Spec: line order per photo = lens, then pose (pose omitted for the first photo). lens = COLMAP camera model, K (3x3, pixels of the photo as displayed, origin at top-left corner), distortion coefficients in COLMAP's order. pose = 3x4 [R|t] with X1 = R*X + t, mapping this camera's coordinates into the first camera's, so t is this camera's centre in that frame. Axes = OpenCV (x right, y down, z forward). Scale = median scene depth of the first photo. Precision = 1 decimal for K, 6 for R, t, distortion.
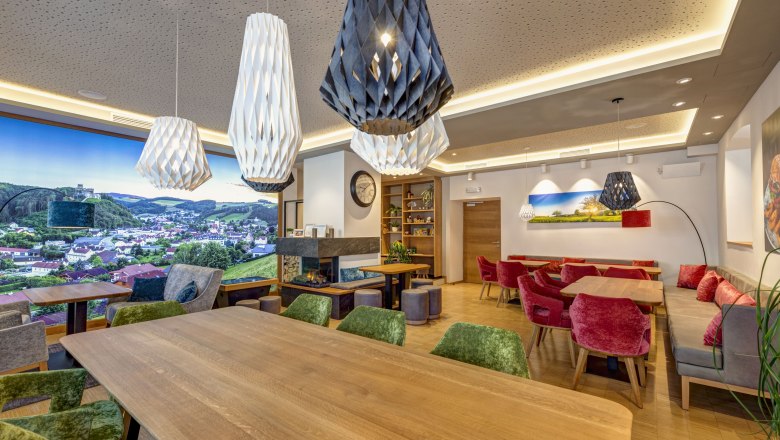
lens RADIAL K [[339.2, 0, 389.7], [0, 339.2, 222.3], [0, 0, 1]] dist [-0.004716, -0.000086]
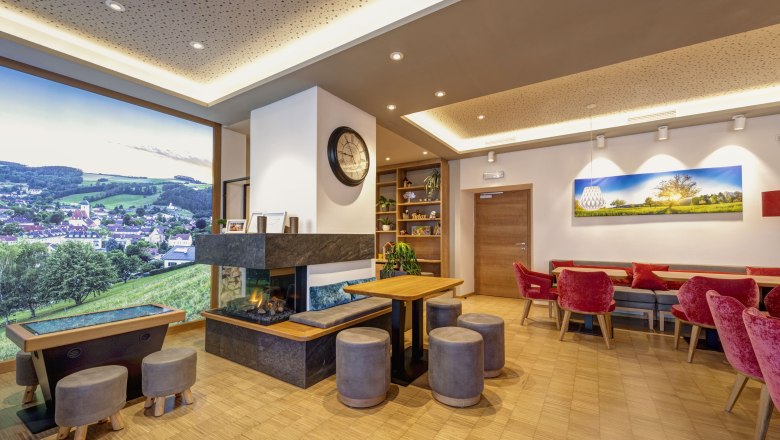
lens RADIAL K [[315.7, 0, 419.1], [0, 315.7, 235.6], [0, 0, 1]] dist [0.000819, -0.000753]
pose [[0.985584, 0.003711, 0.169143, -0.046051], [-0.007466, 0.999739, 0.021569, 0.031147], [-0.169019, -0.022521, 0.985355, 0.380782]]
